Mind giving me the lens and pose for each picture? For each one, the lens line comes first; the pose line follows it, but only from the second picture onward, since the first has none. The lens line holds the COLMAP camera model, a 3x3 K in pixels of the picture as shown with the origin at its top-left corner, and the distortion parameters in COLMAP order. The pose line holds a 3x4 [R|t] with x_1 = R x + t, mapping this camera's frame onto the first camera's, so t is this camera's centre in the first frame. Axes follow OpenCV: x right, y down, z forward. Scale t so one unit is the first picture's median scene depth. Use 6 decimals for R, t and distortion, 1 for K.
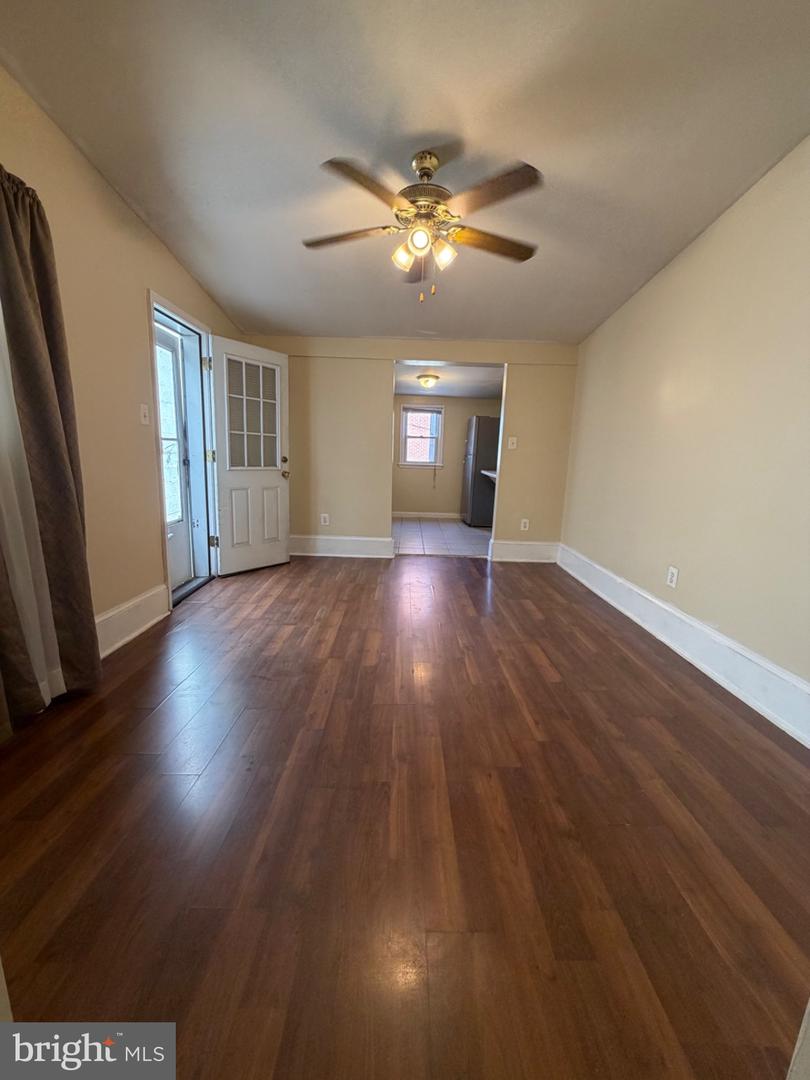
lens RADIAL K [[427.9, 0, 405.0], [0, 427.9, 540.0], [0, 0, 1]] dist [-0.001496, -0.000262]
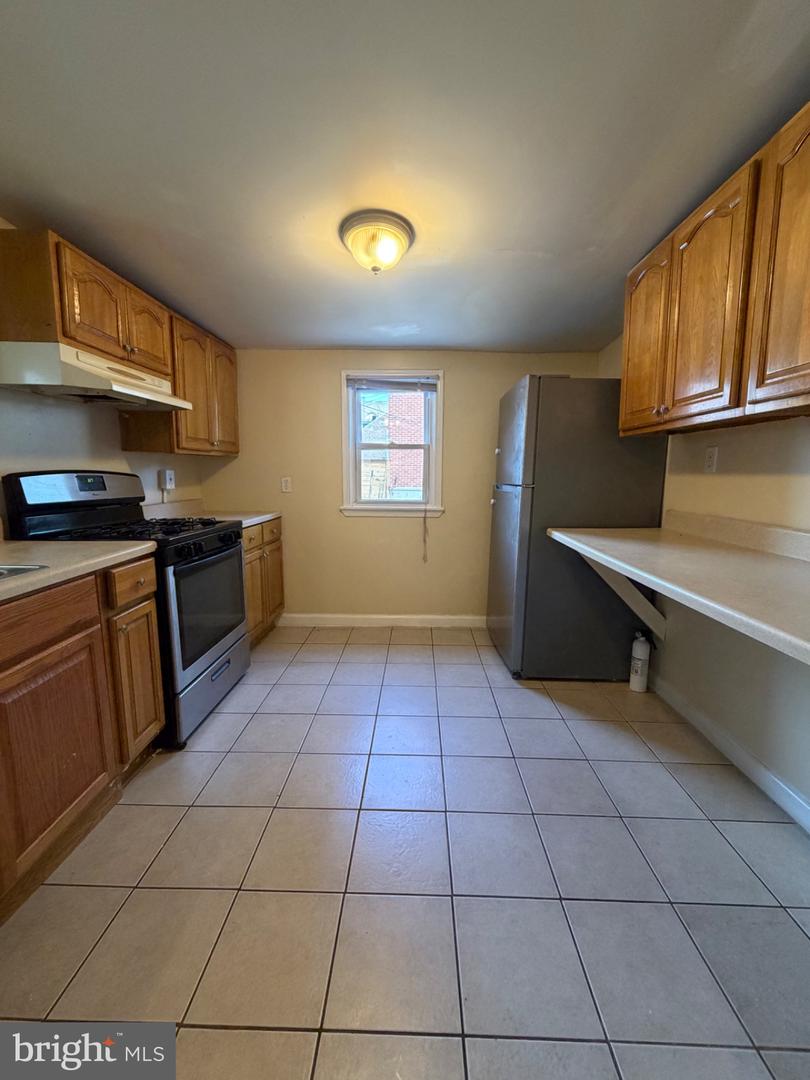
lens RADIAL K [[427.9, 0, 405.0], [0, 427.9, 540.0], [0, 0, 1]] dist [-0.001496, -0.000262]
pose [[0.999362, -0.022257, -0.027933, 0.061817], [0.020829, 0.998512, -0.050397, -0.123477], [0.029014, 0.049783, 0.998339, 0.575451]]
